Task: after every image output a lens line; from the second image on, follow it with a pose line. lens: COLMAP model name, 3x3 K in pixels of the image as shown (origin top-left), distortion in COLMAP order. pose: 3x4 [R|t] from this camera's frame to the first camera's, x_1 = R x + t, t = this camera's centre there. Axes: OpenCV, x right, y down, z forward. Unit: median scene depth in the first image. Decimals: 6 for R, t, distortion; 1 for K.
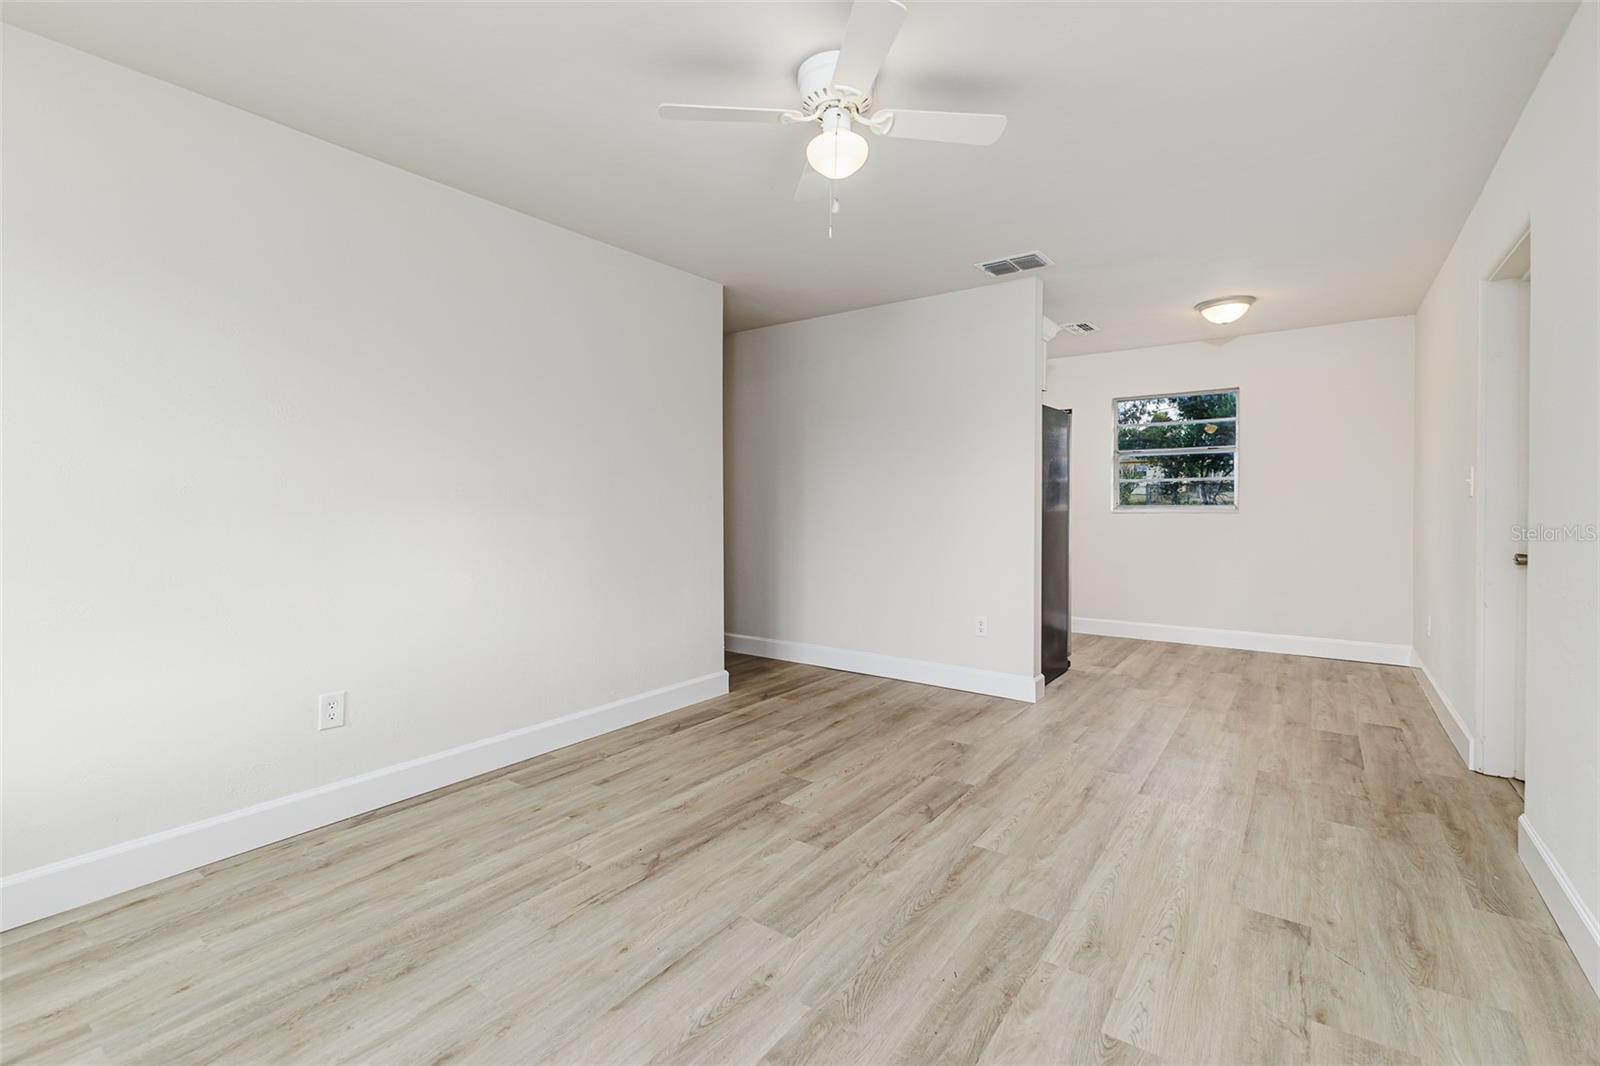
lens RADIAL K [[705.4, 0, 805.3], [0, 705.4, 523.5], [0, 0, 1]] dist [0.007761, -0.002658]
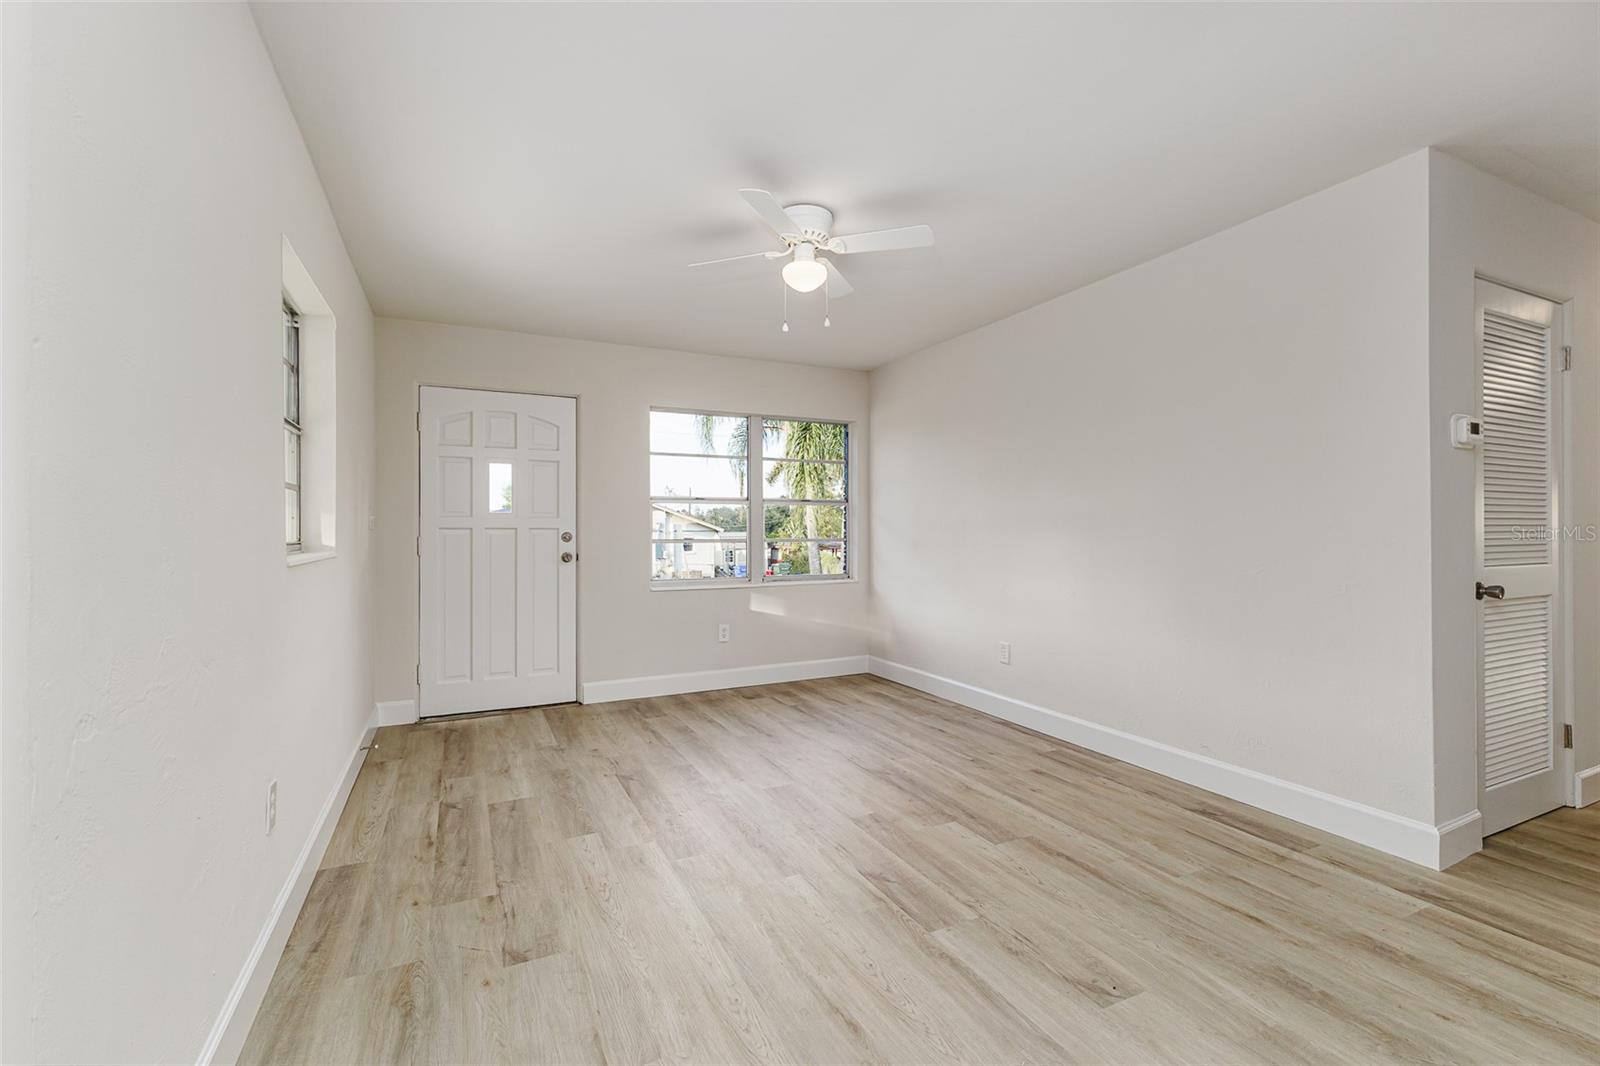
lens RADIAL K [[705.4, 0, 804.6], [0, 705.4, 530.2], [0, 0, 1]] dist [0.007761, -0.002658]
pose [[-0.477271, 0.004789, -0.878743, 0.902737], [-0.019201, 0.999690, 0.015877, -0.040221], [0.878546, 0.024450, -0.477031, 1.195857]]
